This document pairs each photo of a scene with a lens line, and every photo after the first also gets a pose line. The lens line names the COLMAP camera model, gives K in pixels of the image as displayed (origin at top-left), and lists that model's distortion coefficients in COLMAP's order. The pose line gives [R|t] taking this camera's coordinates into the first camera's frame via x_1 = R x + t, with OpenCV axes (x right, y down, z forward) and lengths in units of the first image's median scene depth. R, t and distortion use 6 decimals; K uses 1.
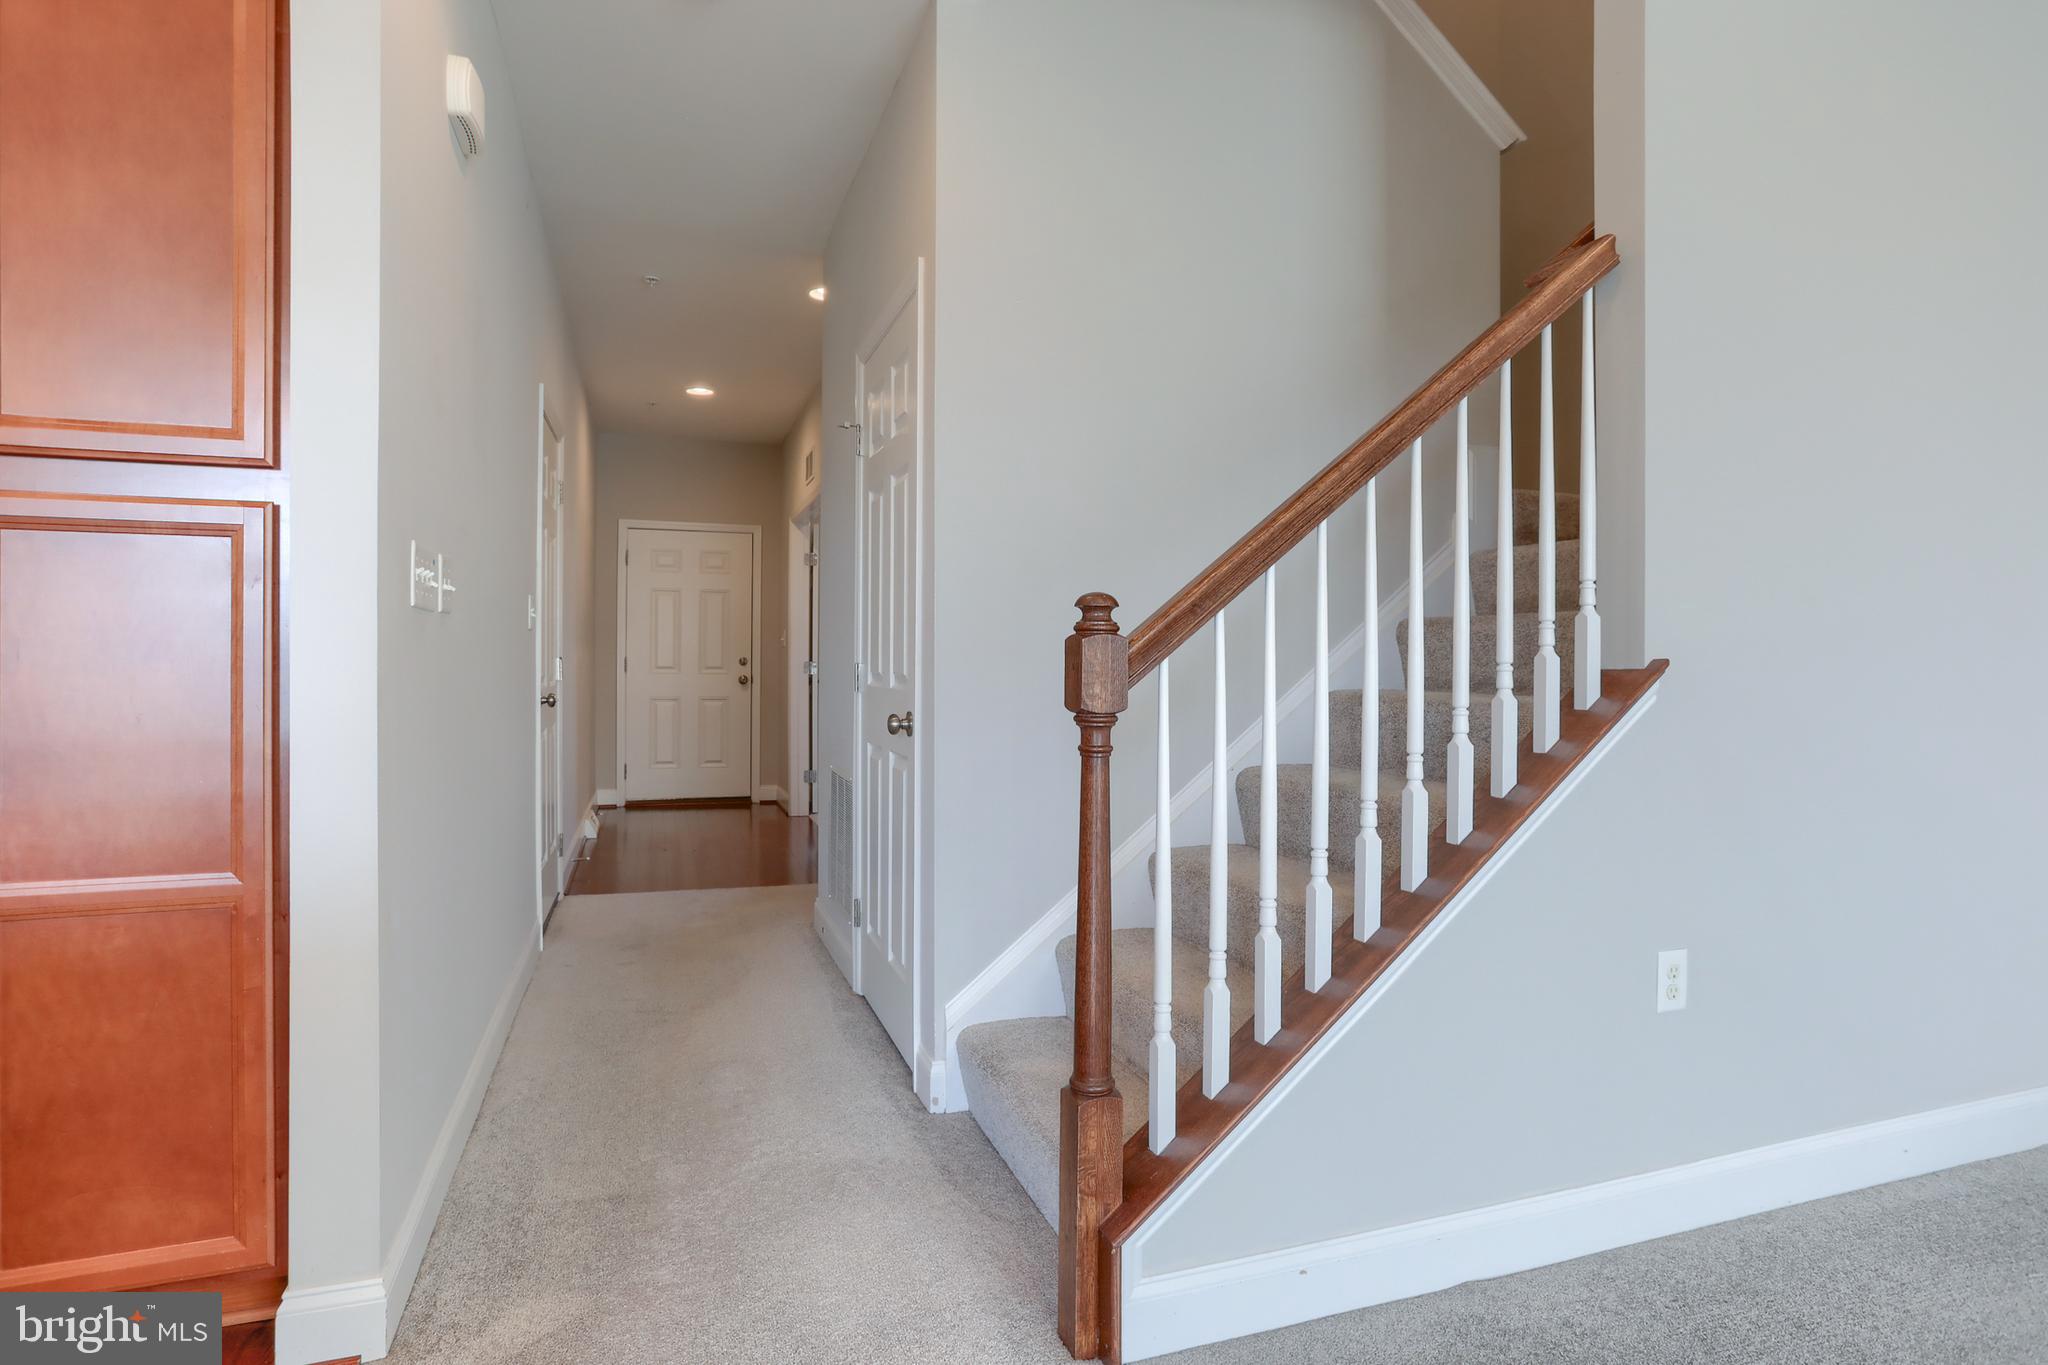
lens RADIAL K [[1105.9, 0, 1032.5], [0, 1105.9, 668.2], [0, 0, 1]] dist [-0.068066, 0.044739]
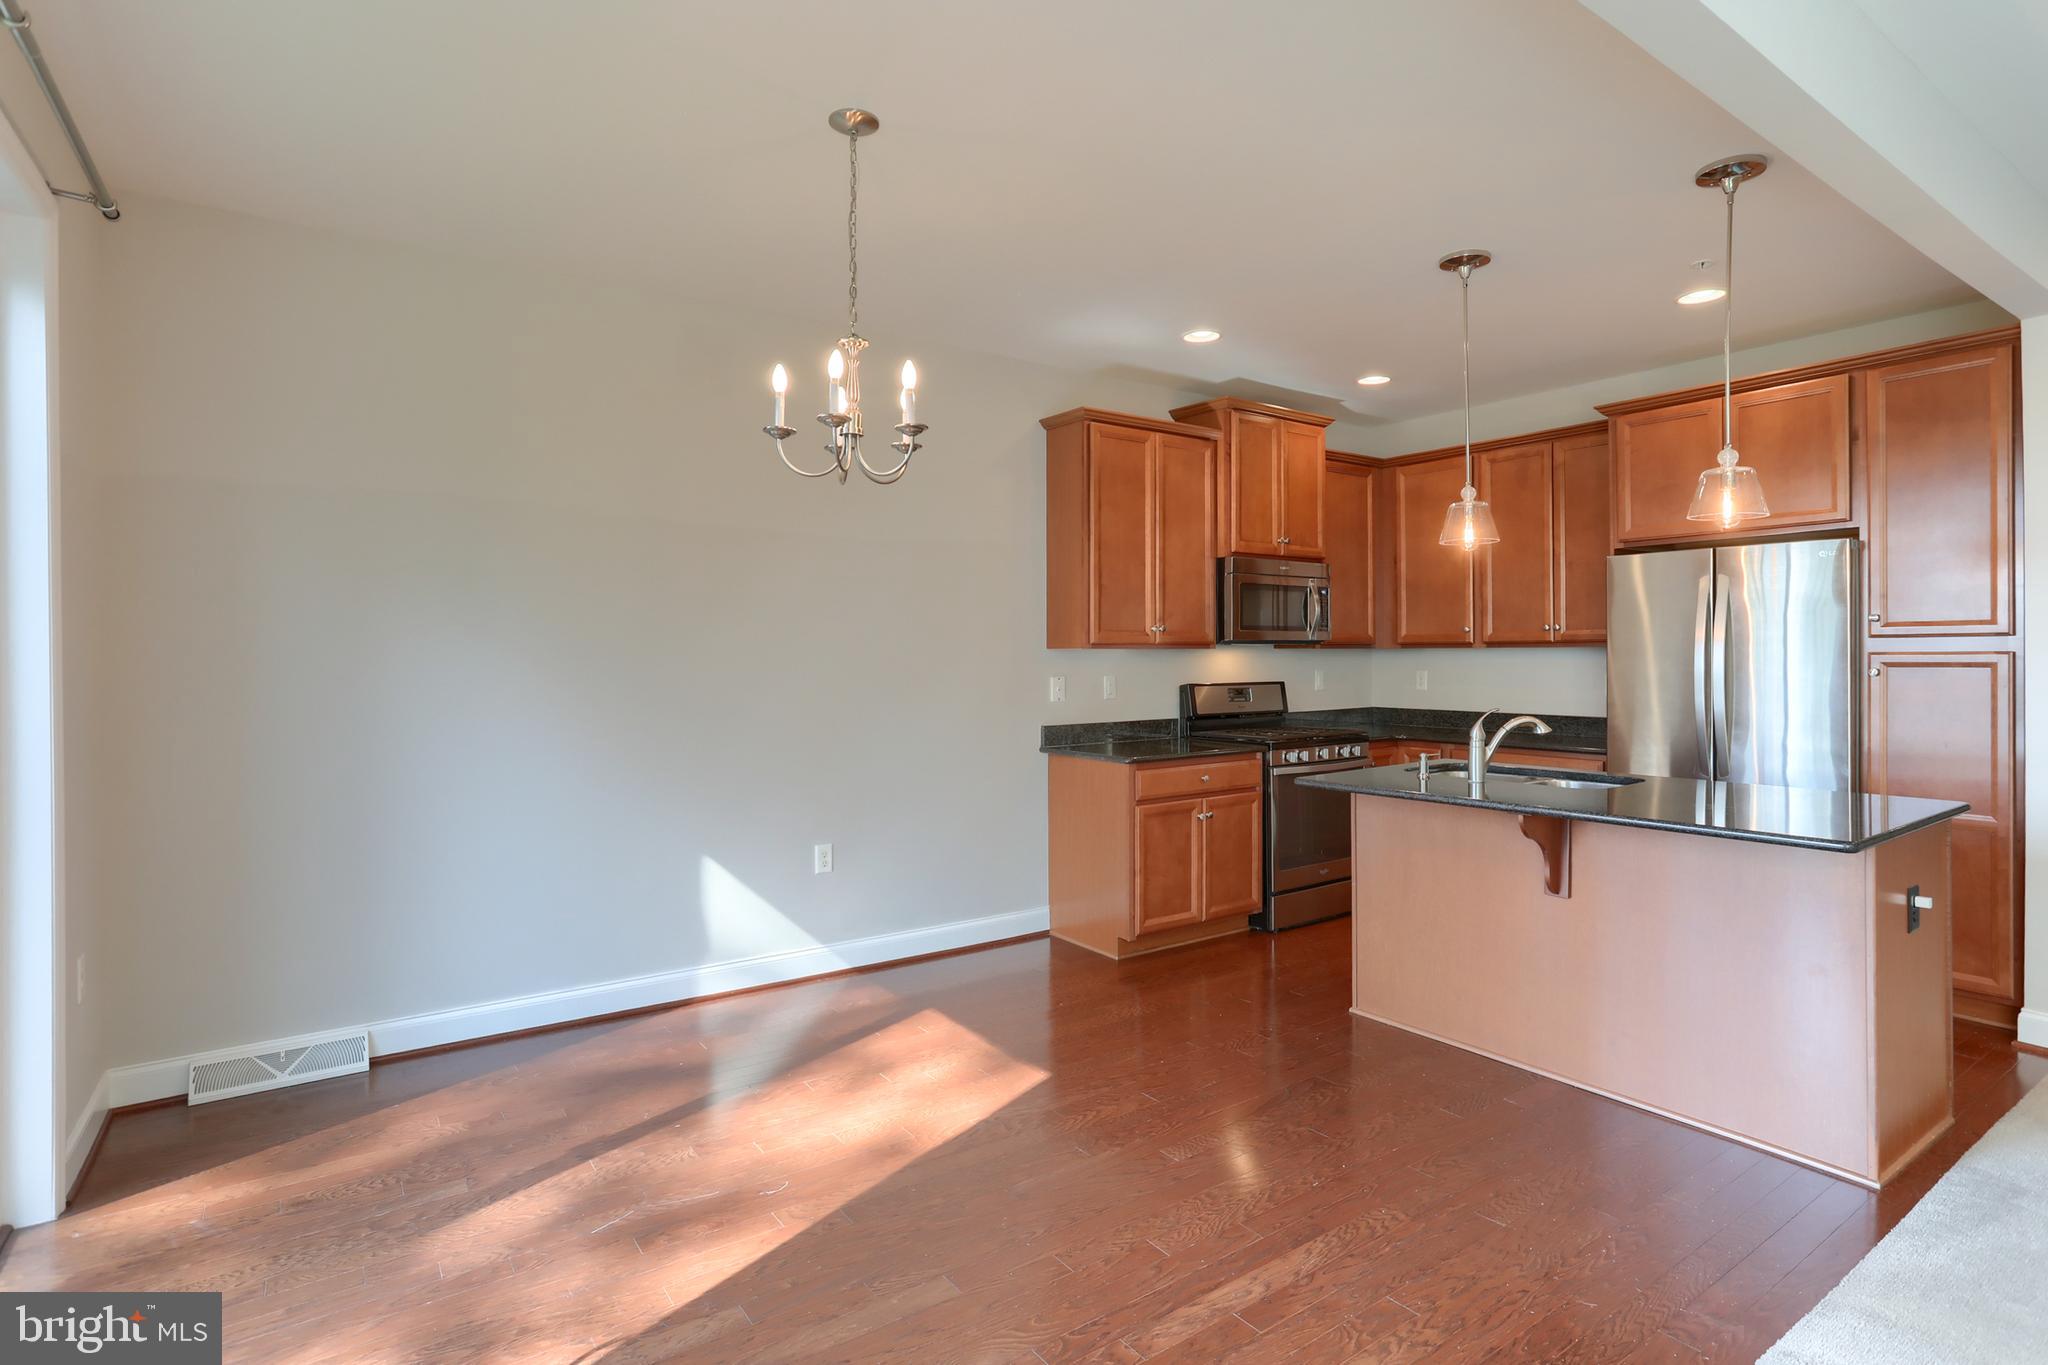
lens RADIAL K [[1040.9, 0, 1027.9], [0, 1040.9, 665.4], [0, 0, 1]] dist [-0.059573, 0.039113]
pose [[0.271847, 0.003233, -0.962335, 0.327529], [0.001858, 0.999991, 0.003884, -0.059949], [0.962339, -0.002844, 0.271839, -0.655306]]
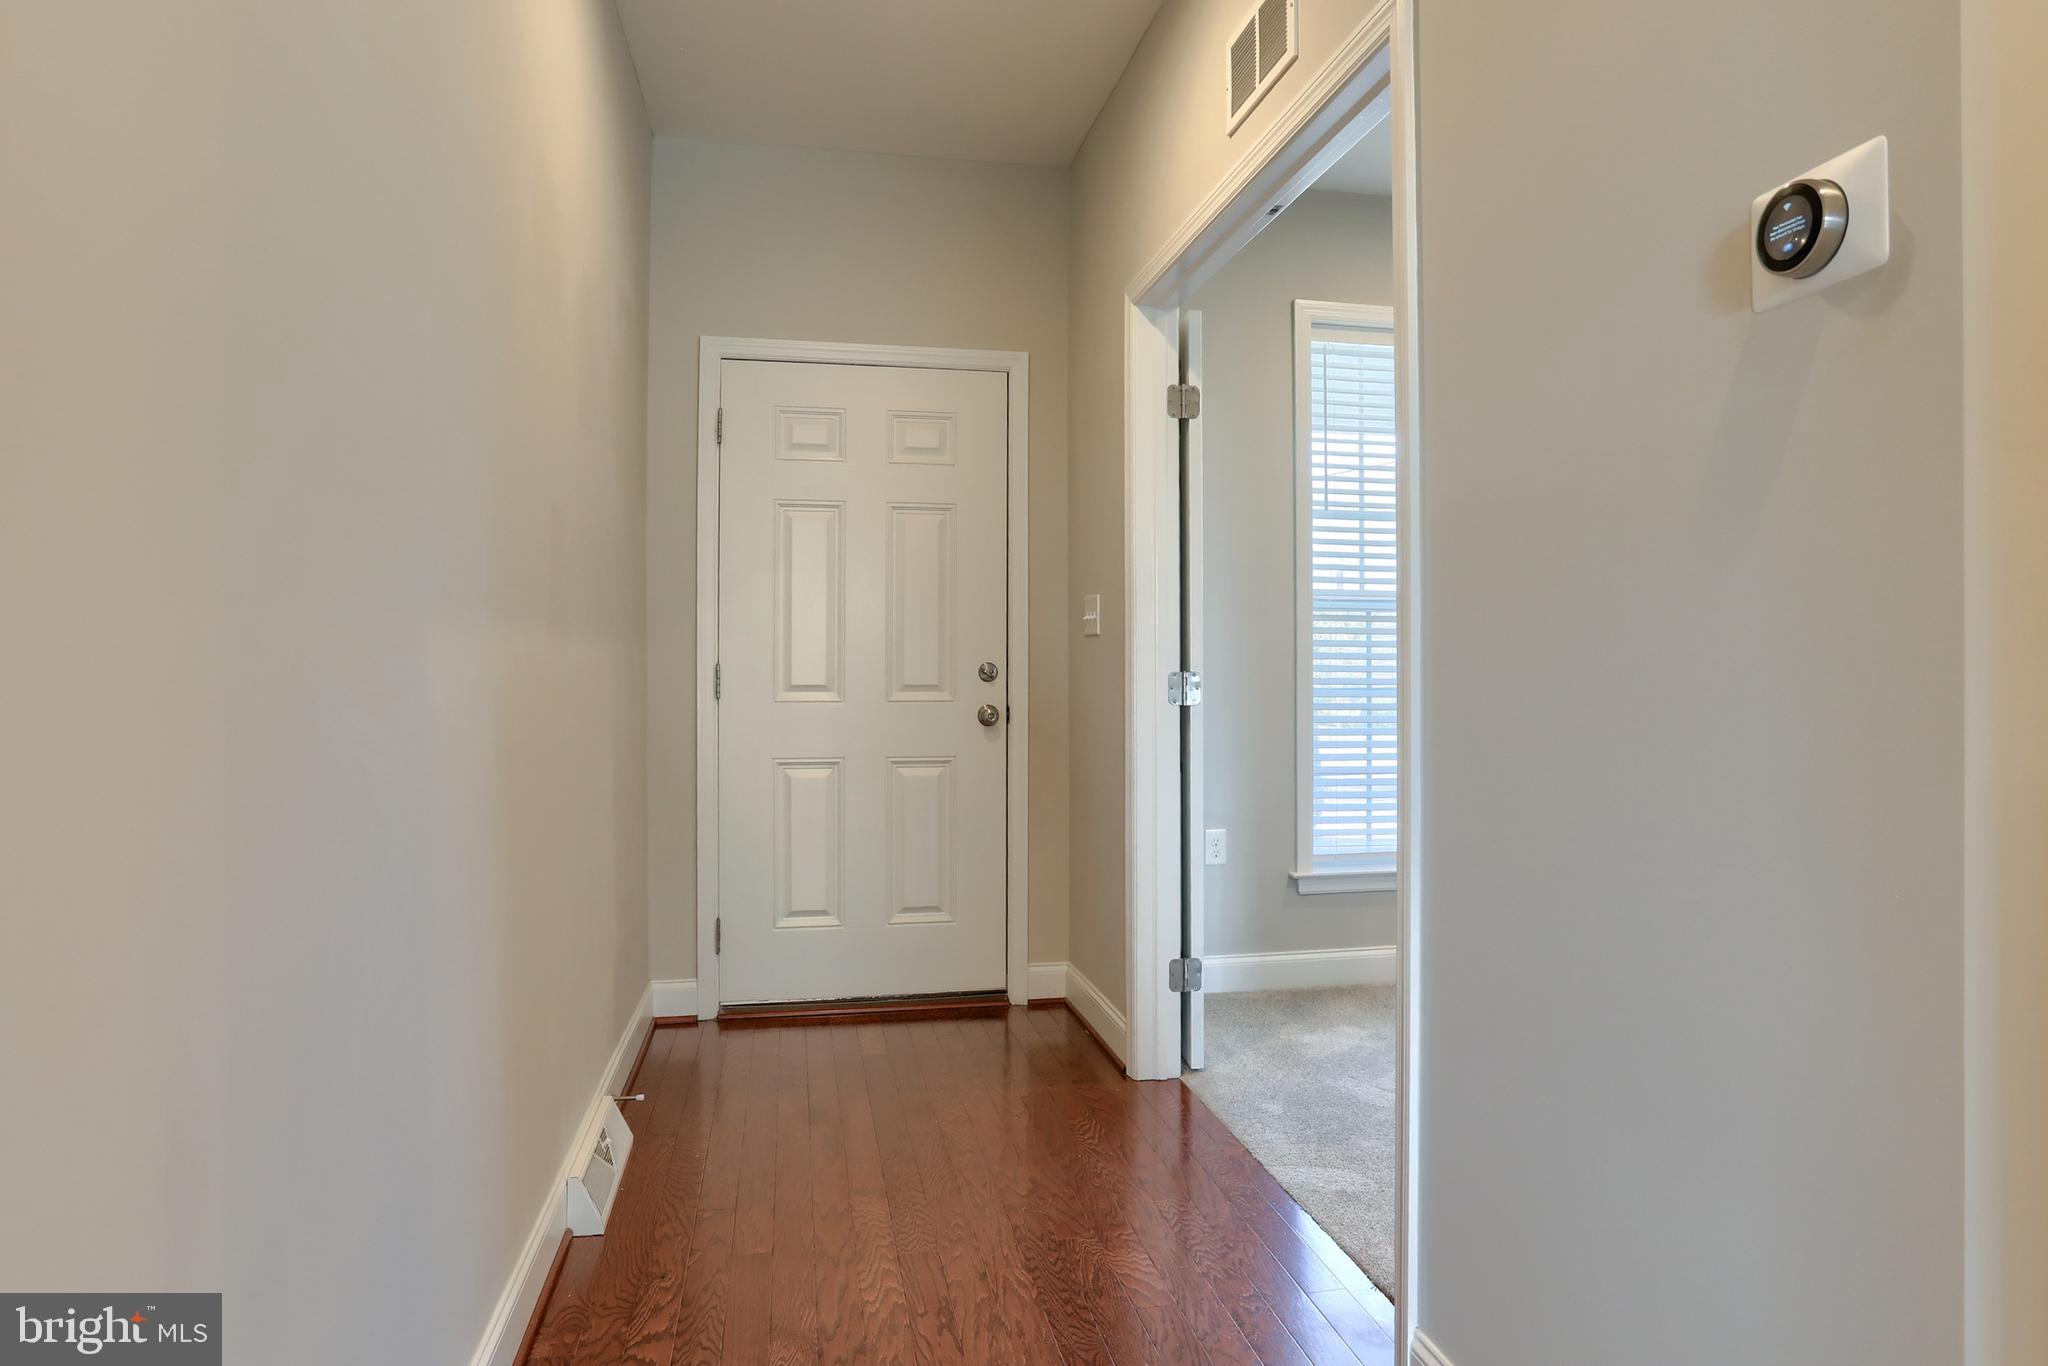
lens RADIAL K [[1180.0, 0, 1025.8], [0, 1180.0, 676.4], [0, 0, 1]] dist [-0.000415, -0.000009]
pose [[0.990529, -0.004857, -0.137221, -0.410211], [0.004120, 0.999976, -0.005657, -0.003885], [0.137245, 0.005038, 0.990524, 1.213957]]
